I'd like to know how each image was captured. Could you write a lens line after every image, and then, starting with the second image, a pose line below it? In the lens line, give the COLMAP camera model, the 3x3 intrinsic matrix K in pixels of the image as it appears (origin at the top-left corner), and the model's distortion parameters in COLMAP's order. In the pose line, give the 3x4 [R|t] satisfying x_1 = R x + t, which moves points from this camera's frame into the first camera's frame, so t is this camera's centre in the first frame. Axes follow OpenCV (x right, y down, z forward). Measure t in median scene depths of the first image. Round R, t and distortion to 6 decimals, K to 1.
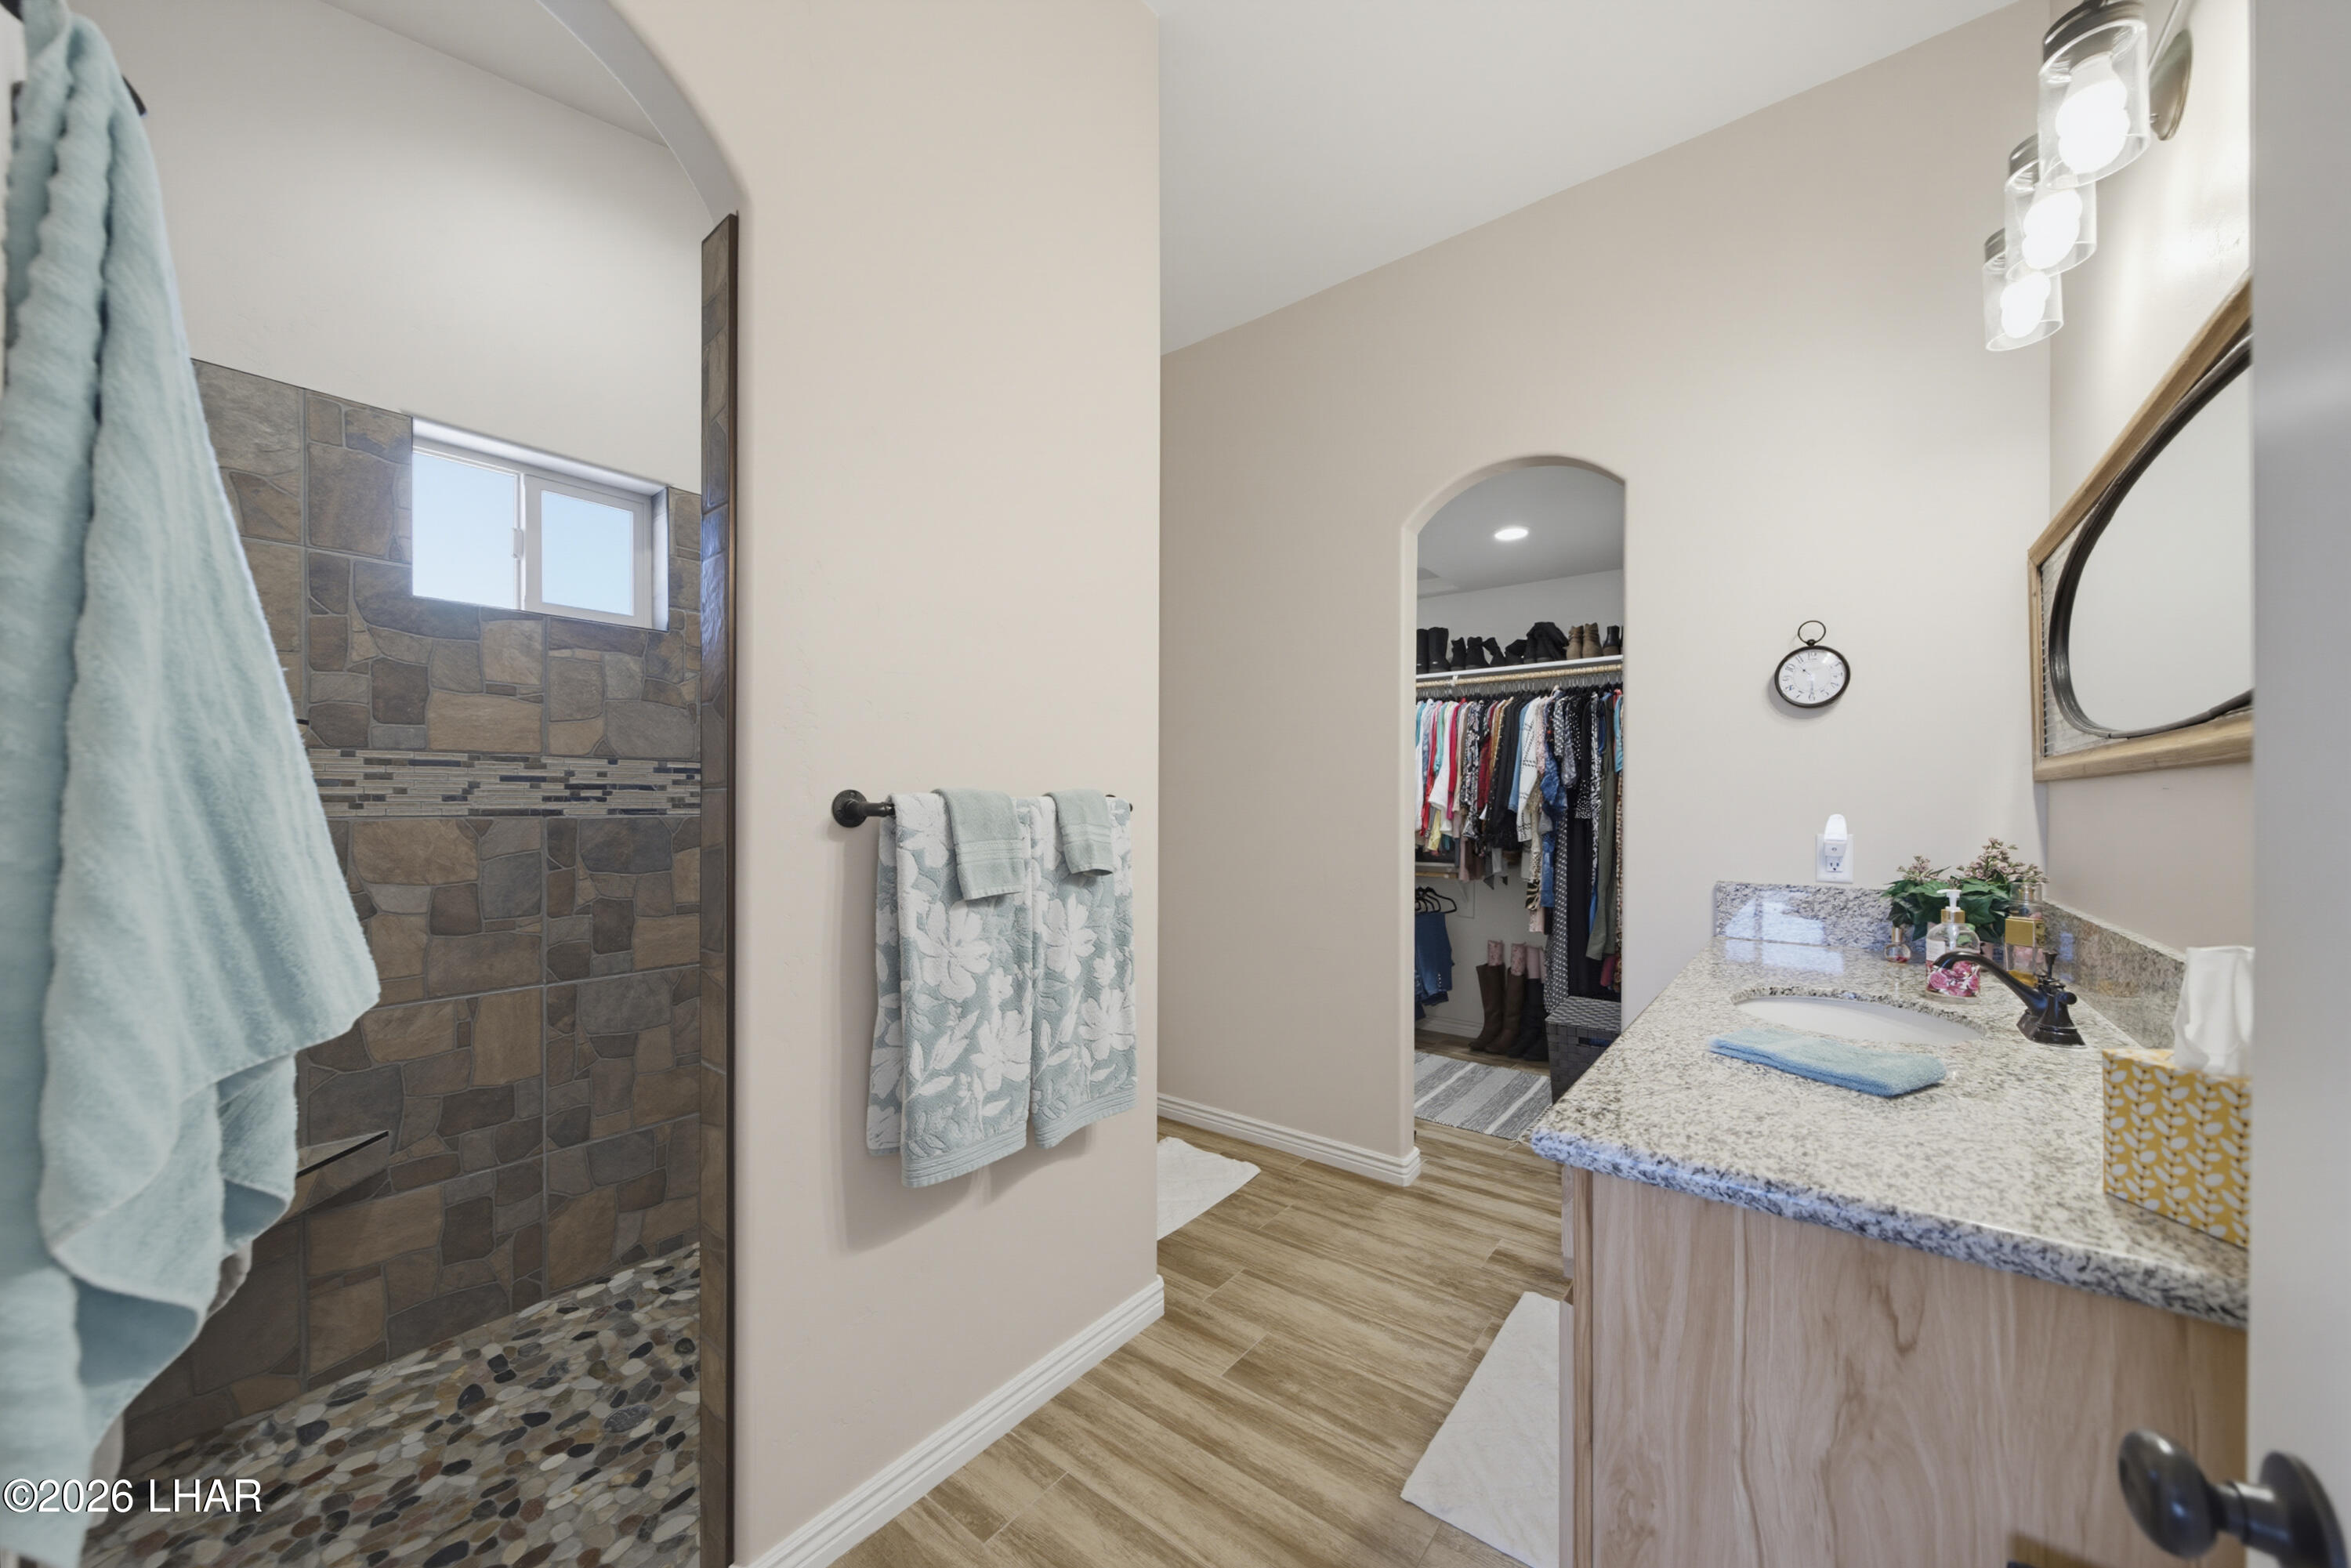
lens RADIAL K [[859.9, 0, 1179.1], [0, 859.9, 799.8], [0, 0, 1]] dist [0.000344, 0.000285]
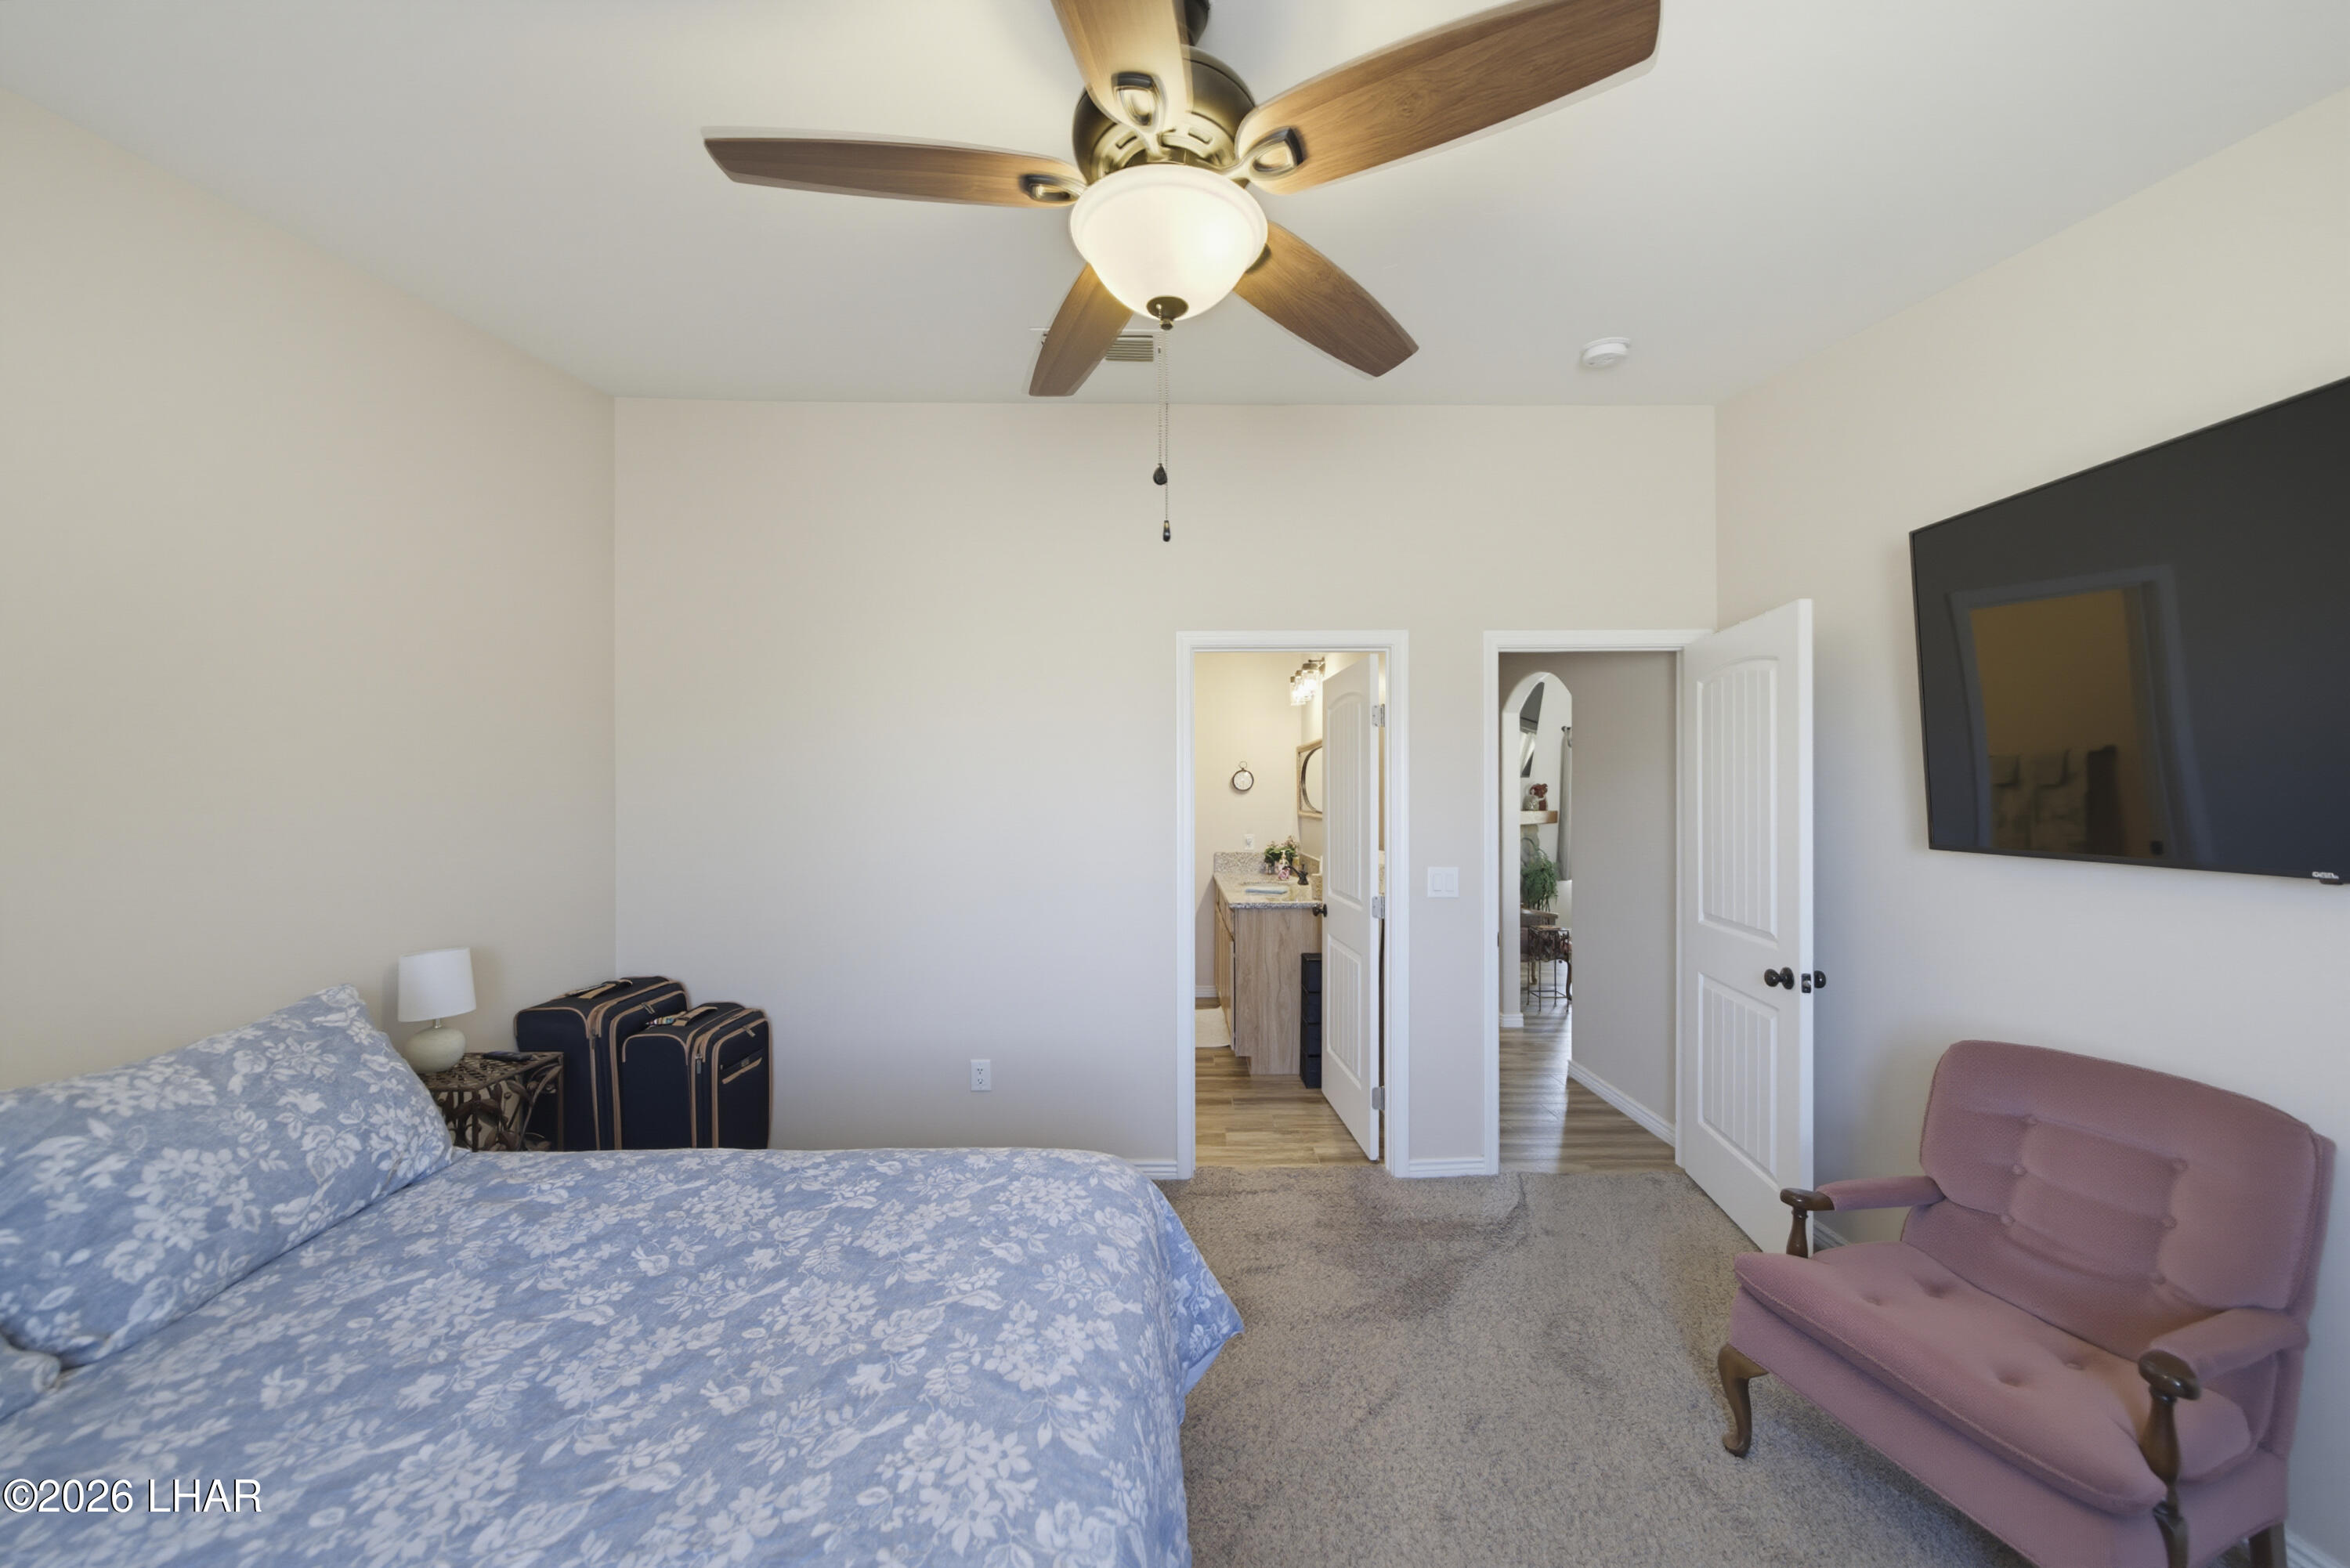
lens RADIAL K [[785.2, 0, 1178.9], [0, 785.2, 790.7], [0, 0, 1]] dist [-0.003563, -0.000064]
pose [[0.798154, -0.001845, 0.602451, -1.206783], [0.000404, 0.999997, 0.002527, -0.132636], [-0.602454, -0.001774, 0.798152, -1.149940]]
